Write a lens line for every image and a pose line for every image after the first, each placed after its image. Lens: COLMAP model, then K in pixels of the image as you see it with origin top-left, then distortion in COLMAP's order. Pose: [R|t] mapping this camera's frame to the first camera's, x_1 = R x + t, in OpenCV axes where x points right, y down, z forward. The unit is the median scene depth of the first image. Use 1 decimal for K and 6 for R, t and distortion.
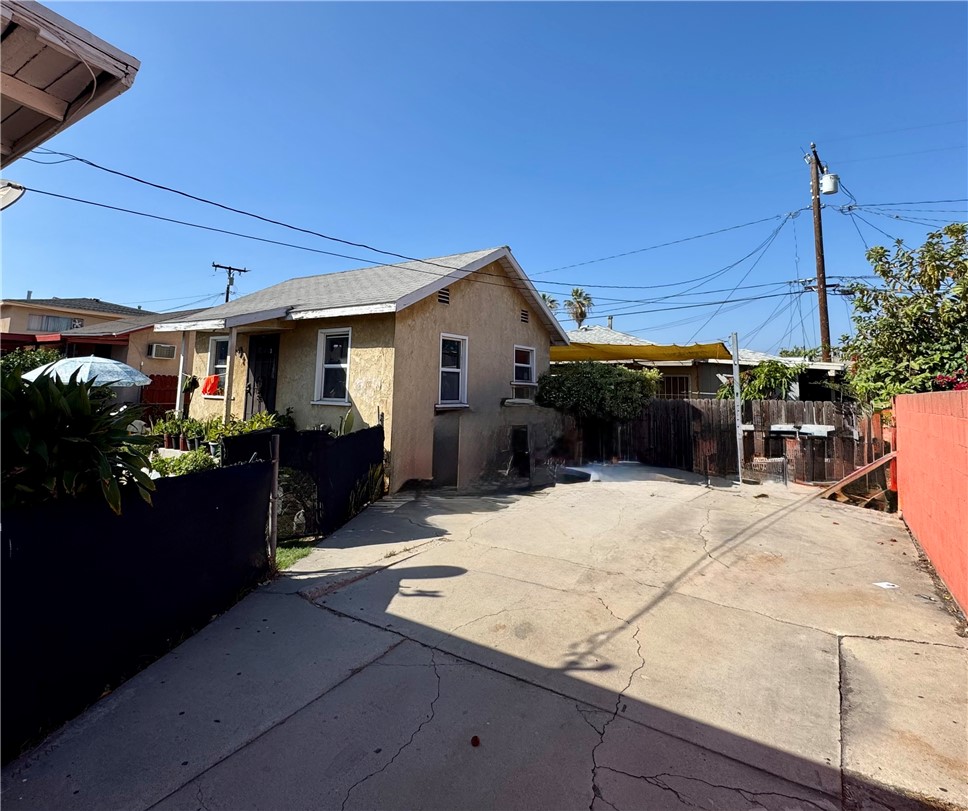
lens RADIAL K [[508.4, 0, 465.0], [0, 508.4, 323.6], [0, 0, 1]] dist [-0.000926, -0.000006]
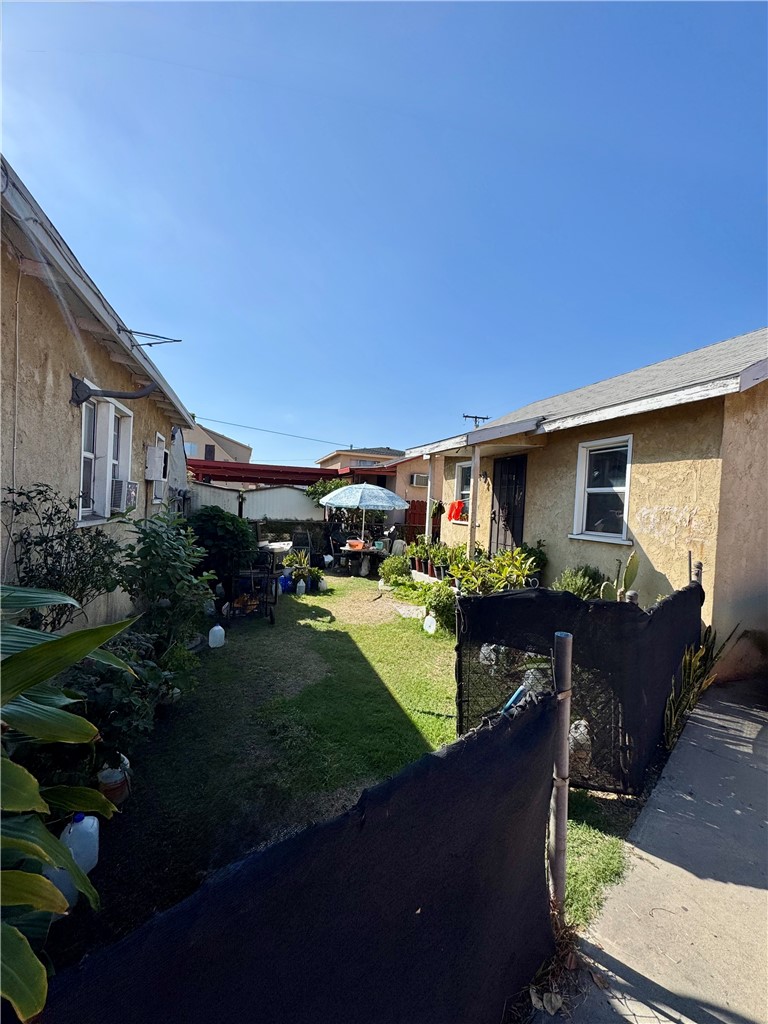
lens RADIAL K [[416.9, 0, 384.0], [0, 416.9, 512.0], [0, 0, 1]] dist [-0.000855, -0.000020]
pose [[0.794158, 0.028888, -0.607024, -0.137444], [0.044050, 0.993506, 0.104909, 0.036442], [0.606112, -0.110053, 0.787728, 0.313560]]
